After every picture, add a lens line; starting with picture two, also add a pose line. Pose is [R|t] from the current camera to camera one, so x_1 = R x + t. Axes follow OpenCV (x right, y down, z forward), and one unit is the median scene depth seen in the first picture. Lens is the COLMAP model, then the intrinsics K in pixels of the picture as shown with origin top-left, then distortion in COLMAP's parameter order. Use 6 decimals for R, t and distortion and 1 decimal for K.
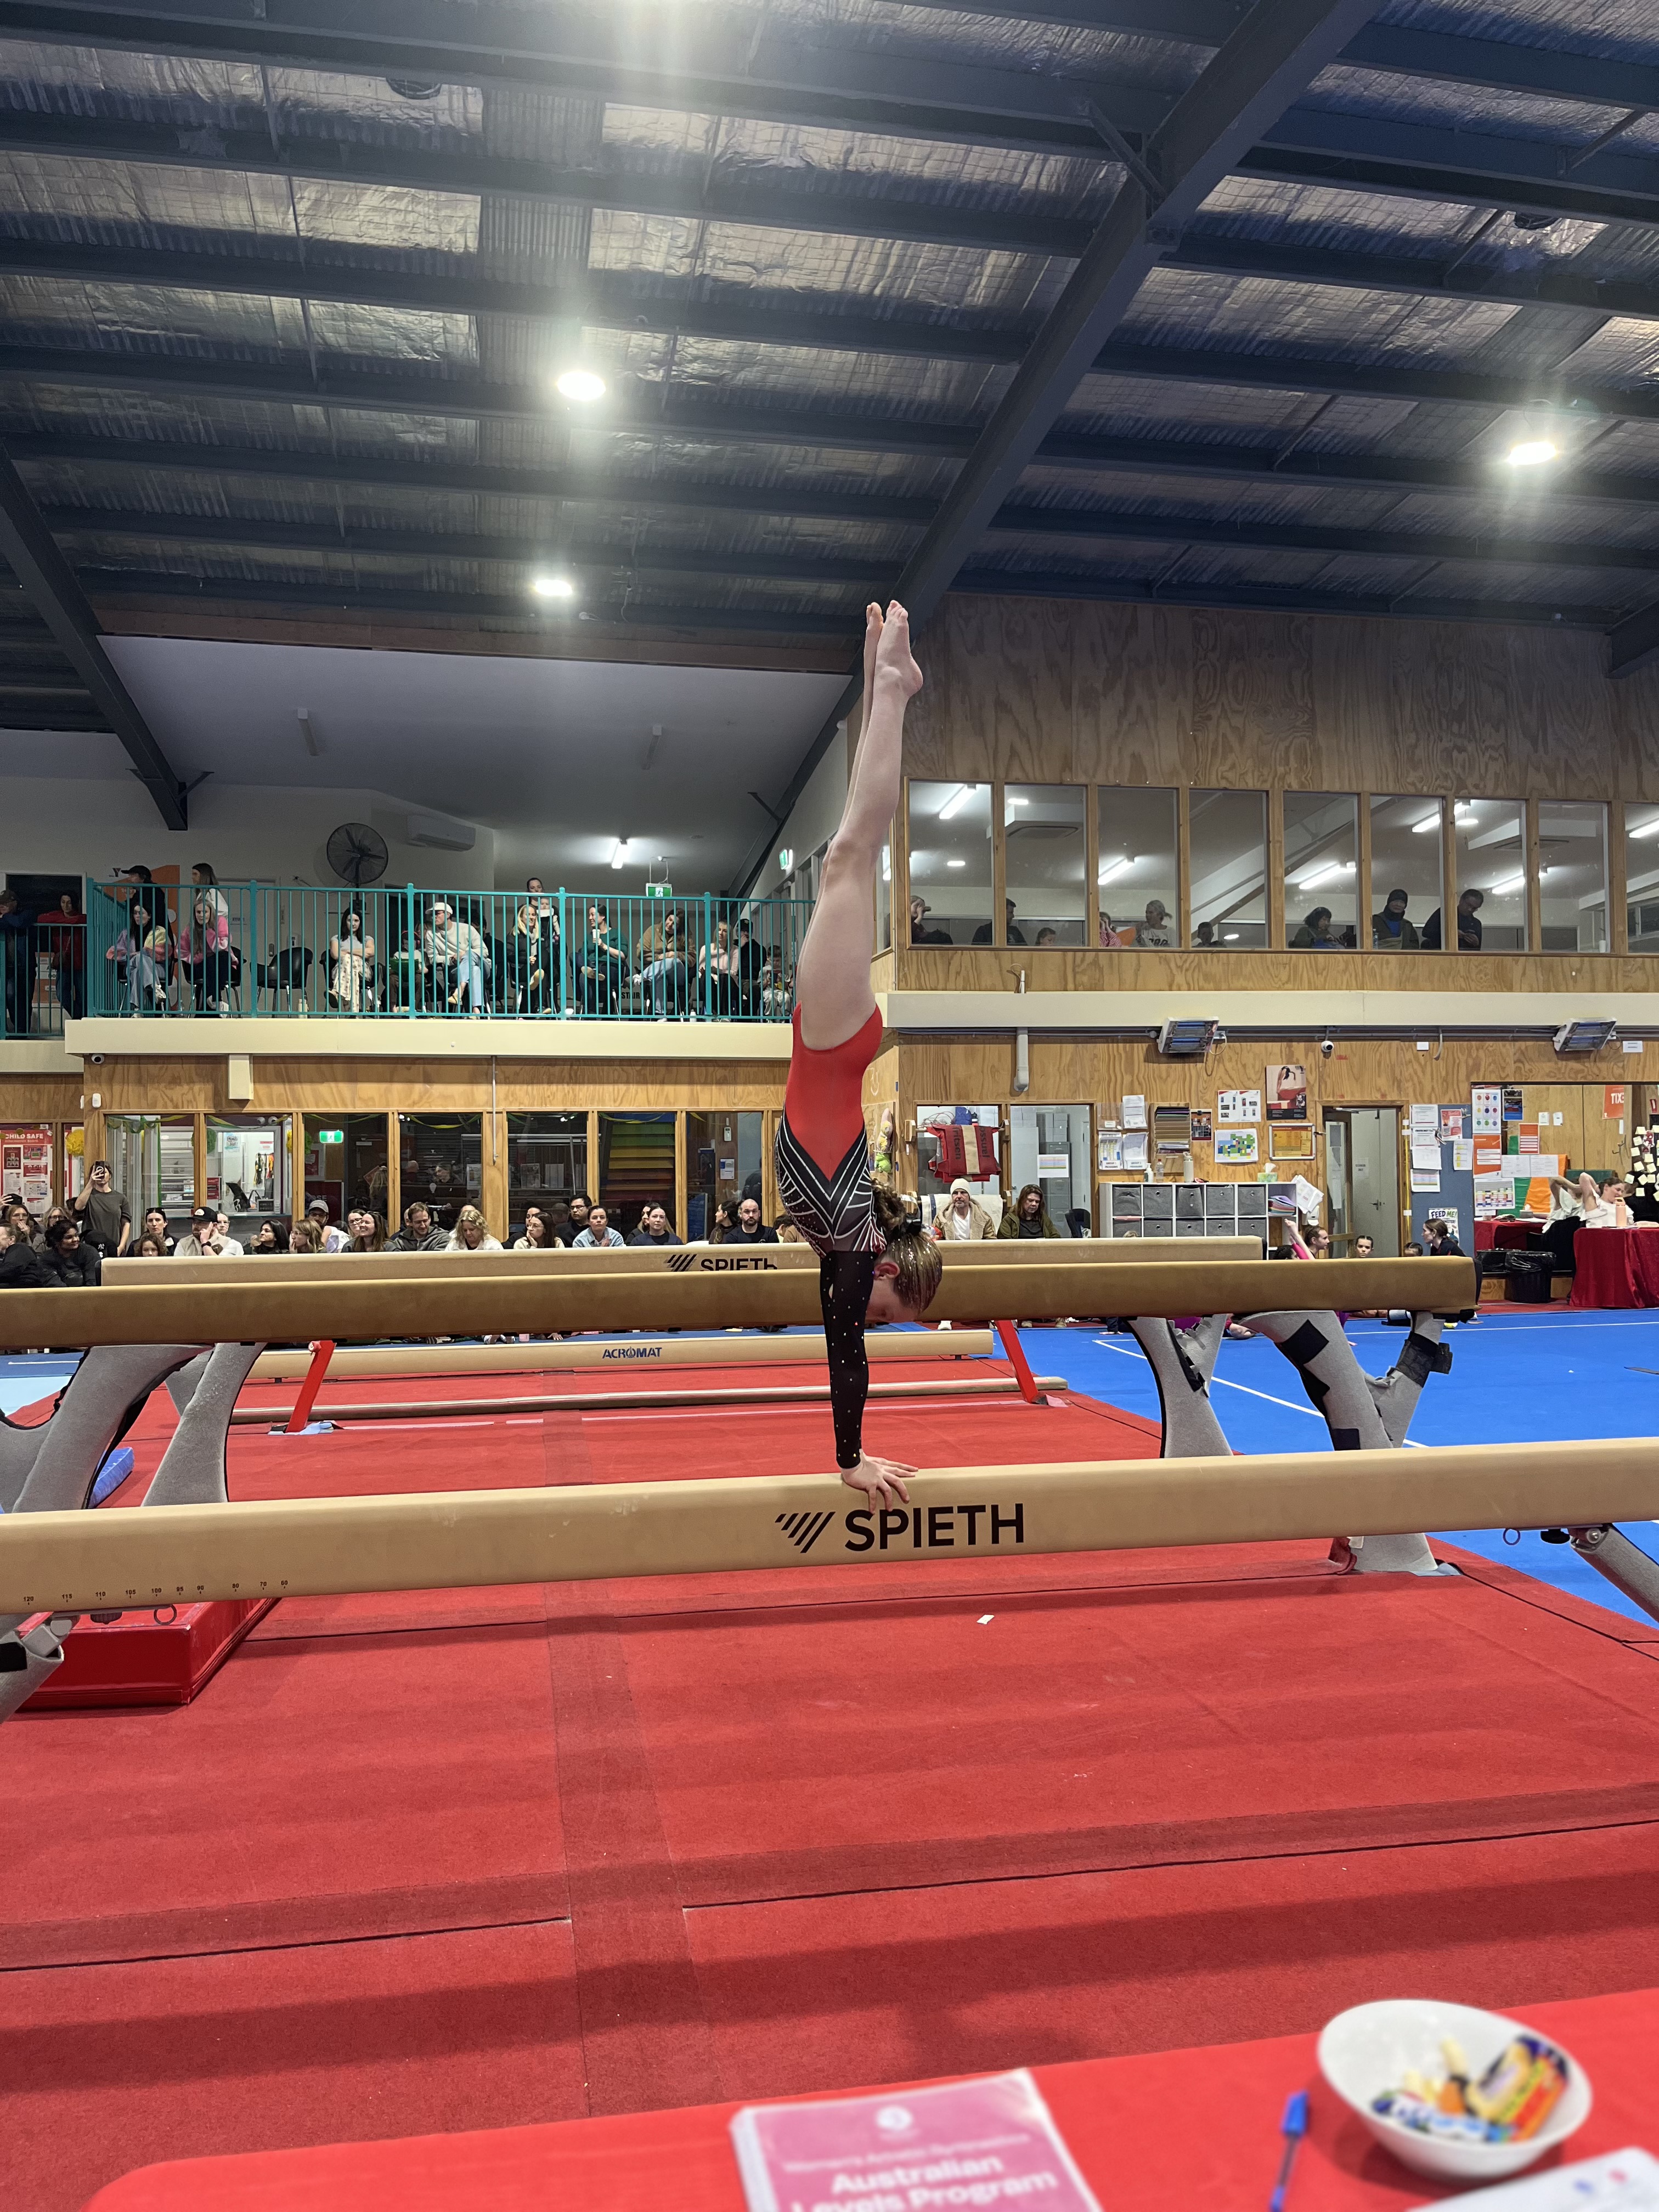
lens RADIAL K [[1663.0, 0, 821.7], [0, 1663.0, 1128.4], [0, 0, 1]] dist [0.042204, -0.054017]
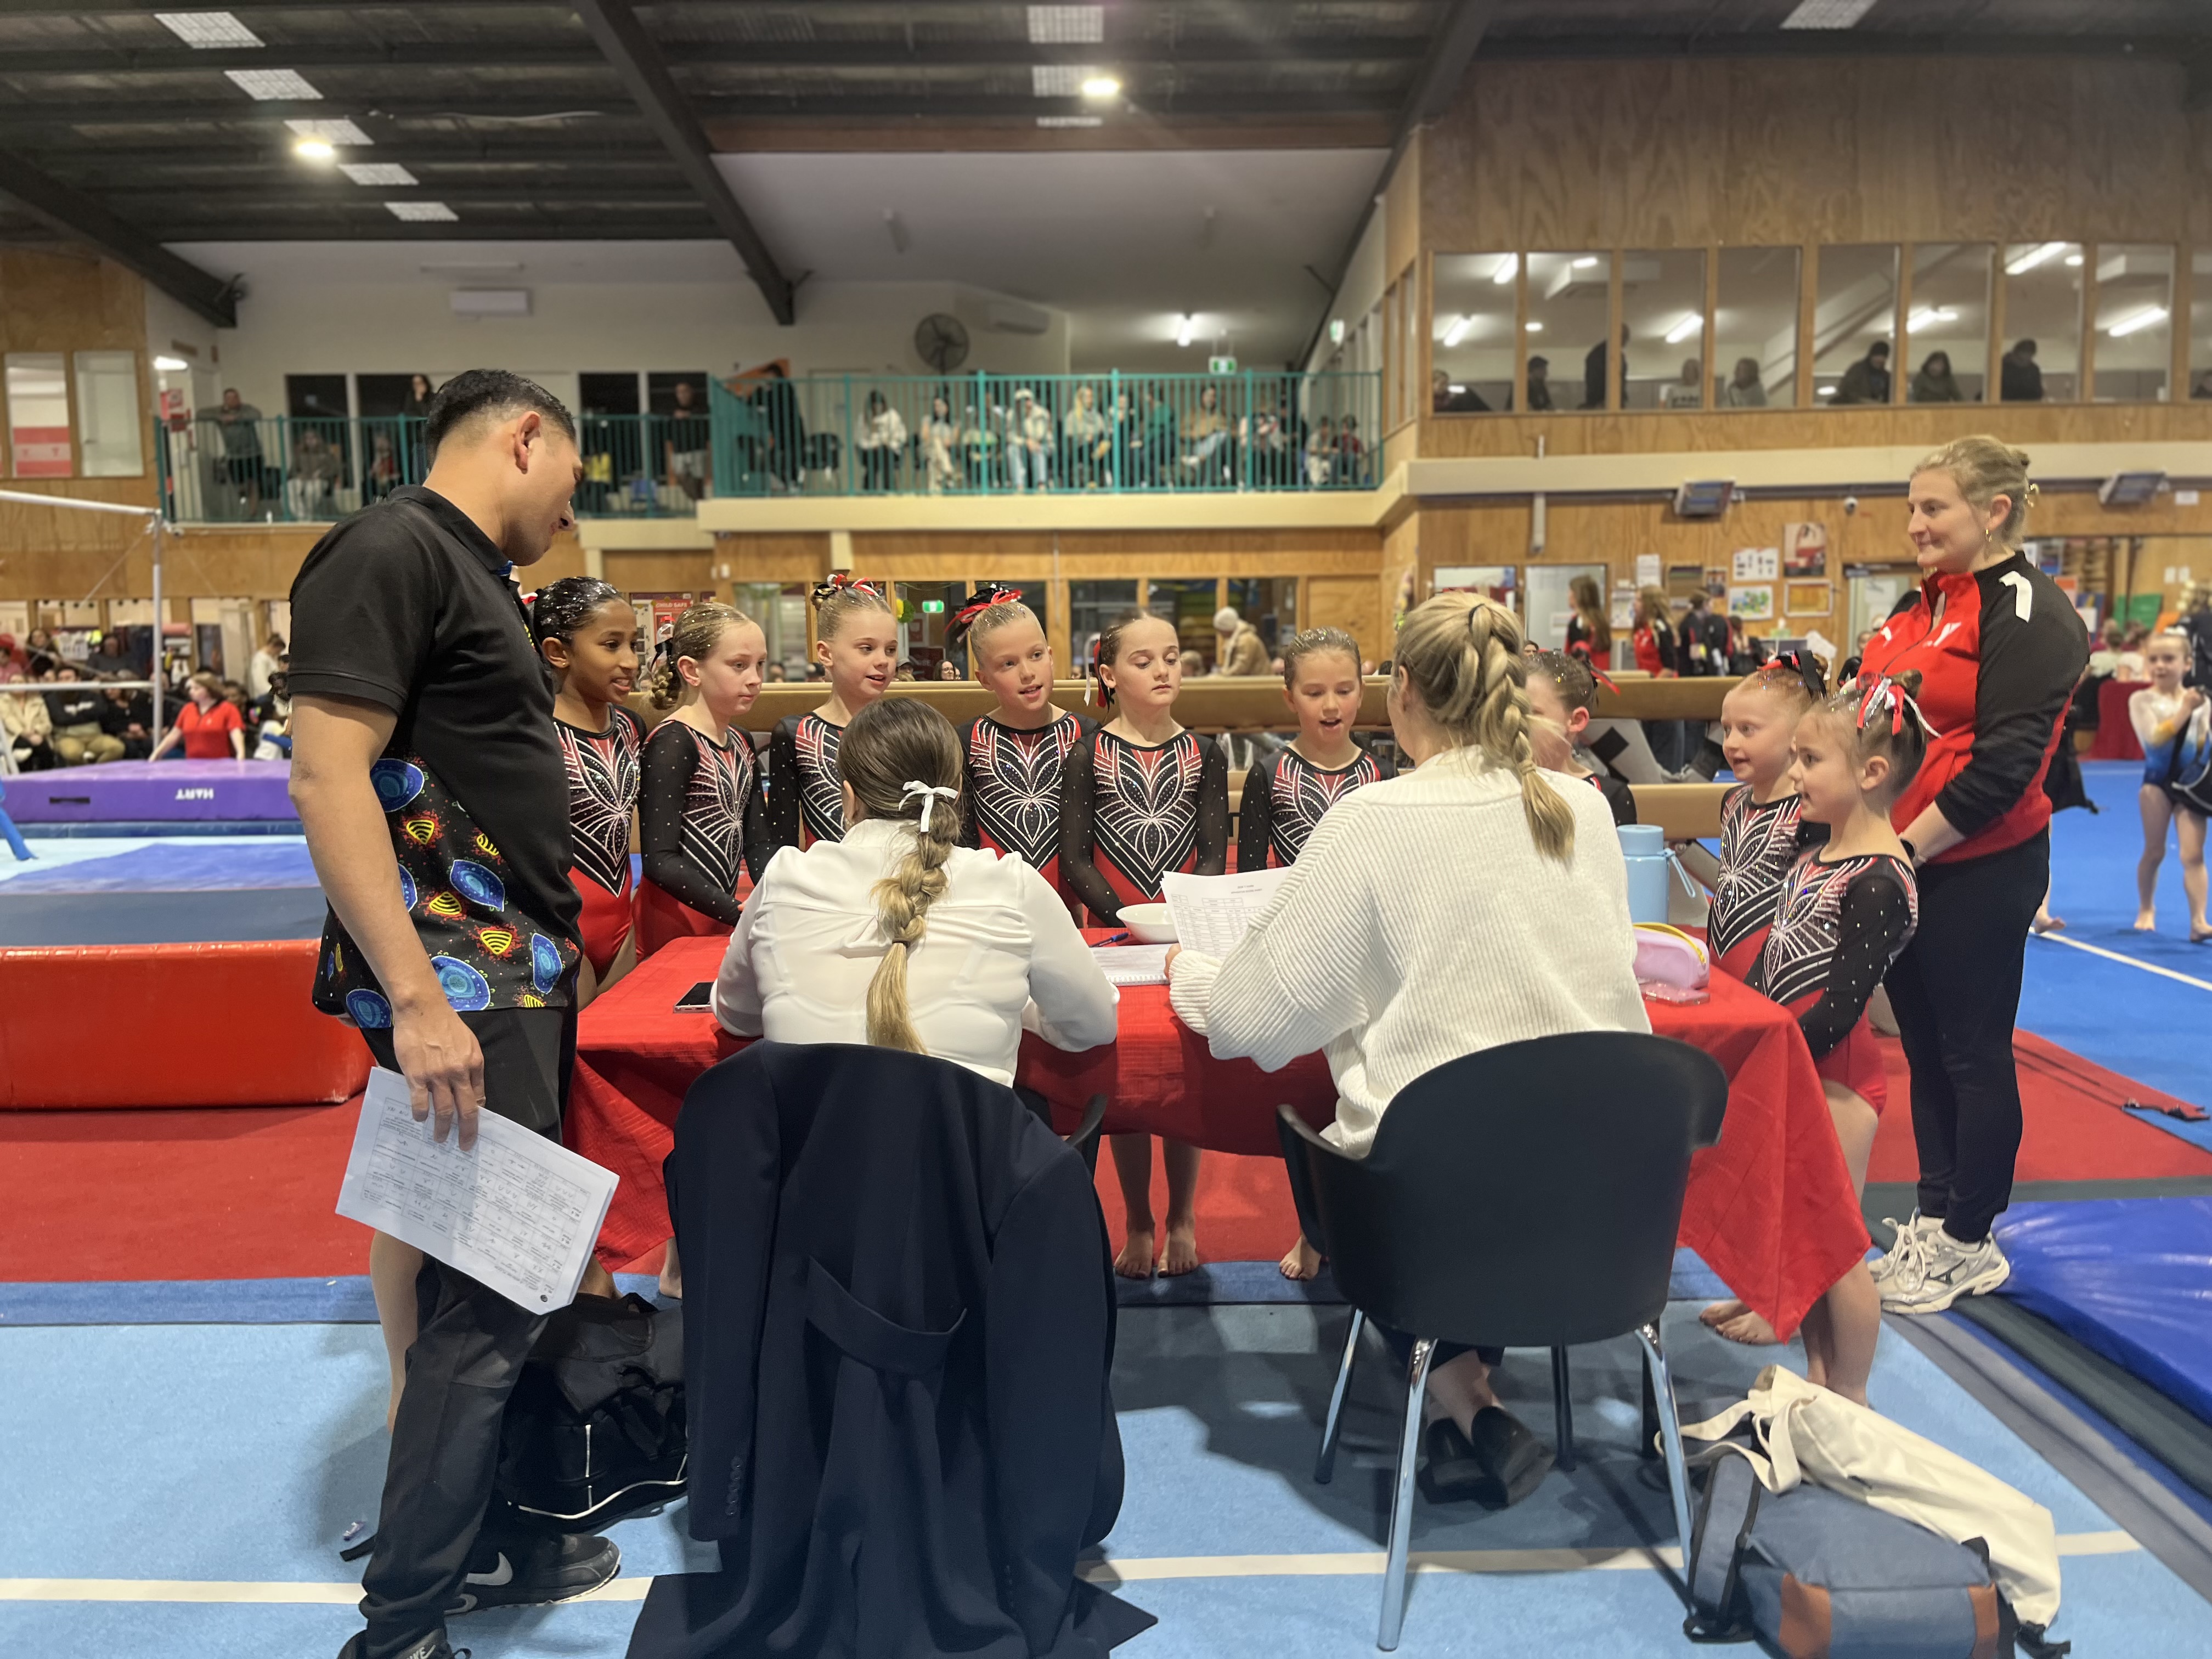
lens RADIAL K [[1663.0, 0, 1110.9], [0, 1663.0, 835.8], [0, 0, 1]] dist [0.042204, -0.054017]
pose [[0.981706, 0.018752, -0.189478, 0.057773], [0.007814, 0.990333, 0.138492, 0.006743], [0.190243, -0.137439, 0.972069, -0.113223]]
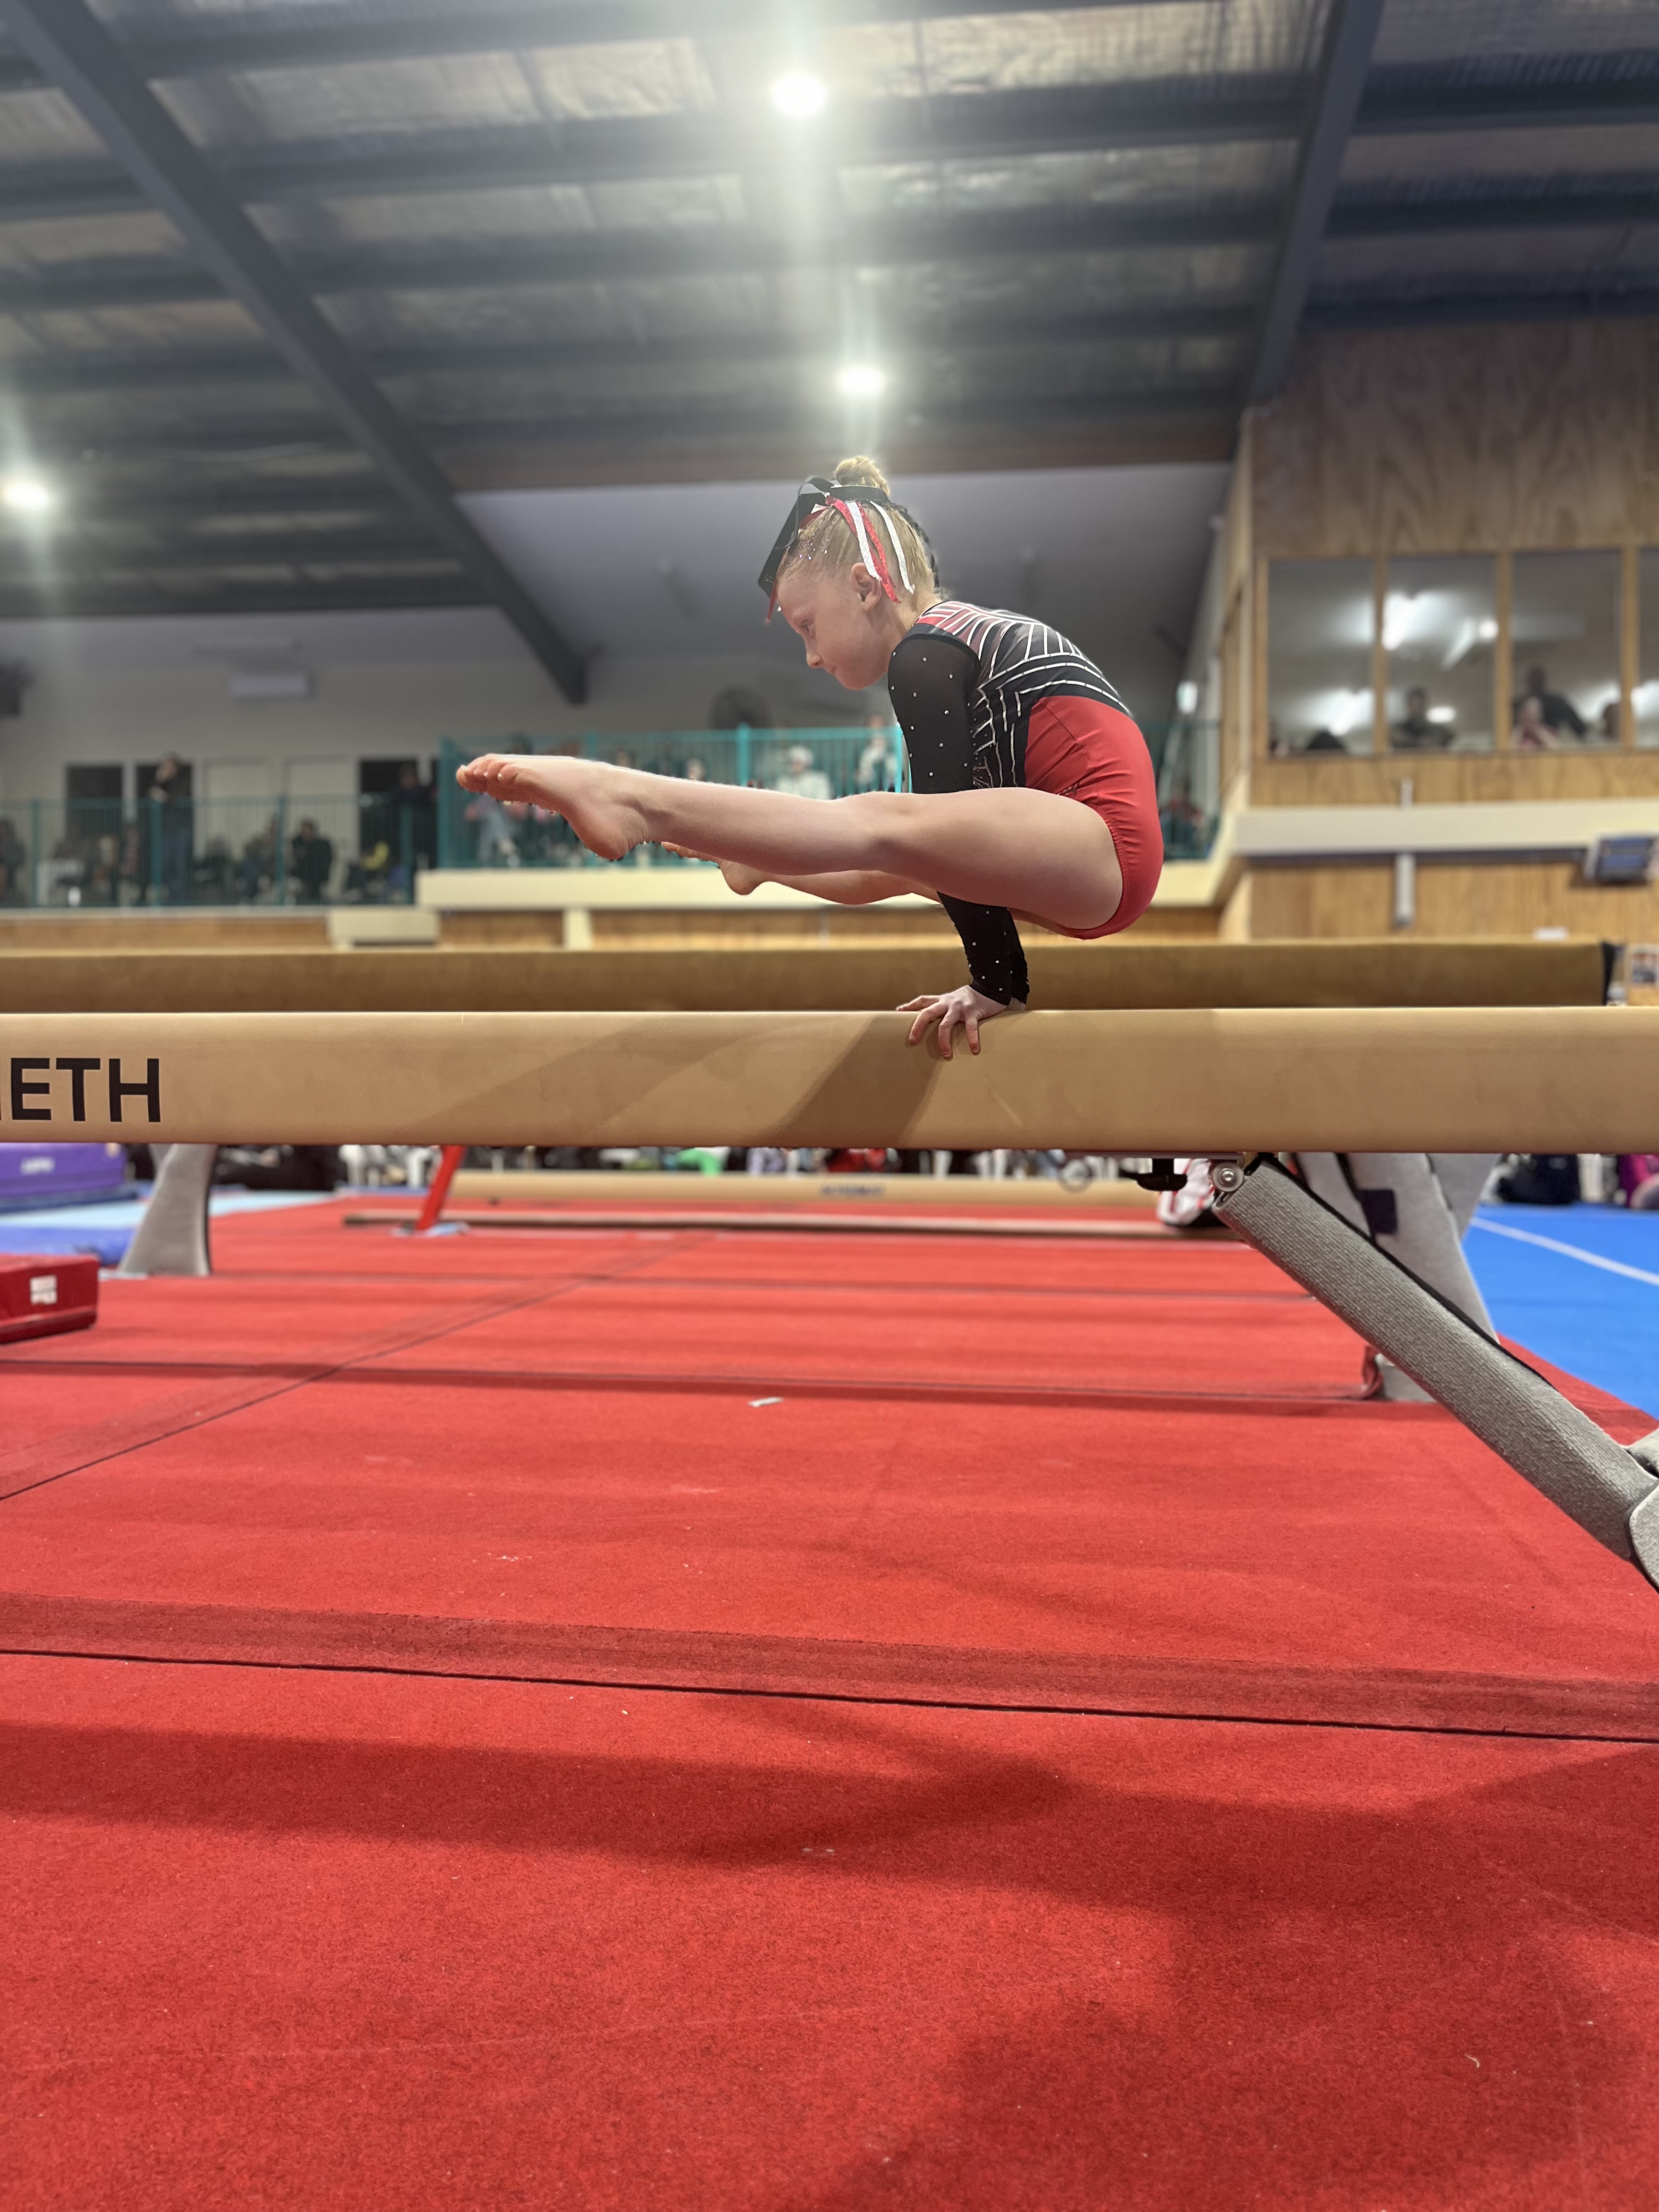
lens RADIAL K [[1663.0, 0, 828.2], [0, 1663.0, 1115.9], [0, 0, 1]] dist [0.042204, -0.054017]
pose [[0.947279, 0.018146, -0.319896, 0.115846], [-0.008252, 0.999446, 0.032256, 0.047399], [0.320304, -0.027916, 0.946903, 0.105541]]
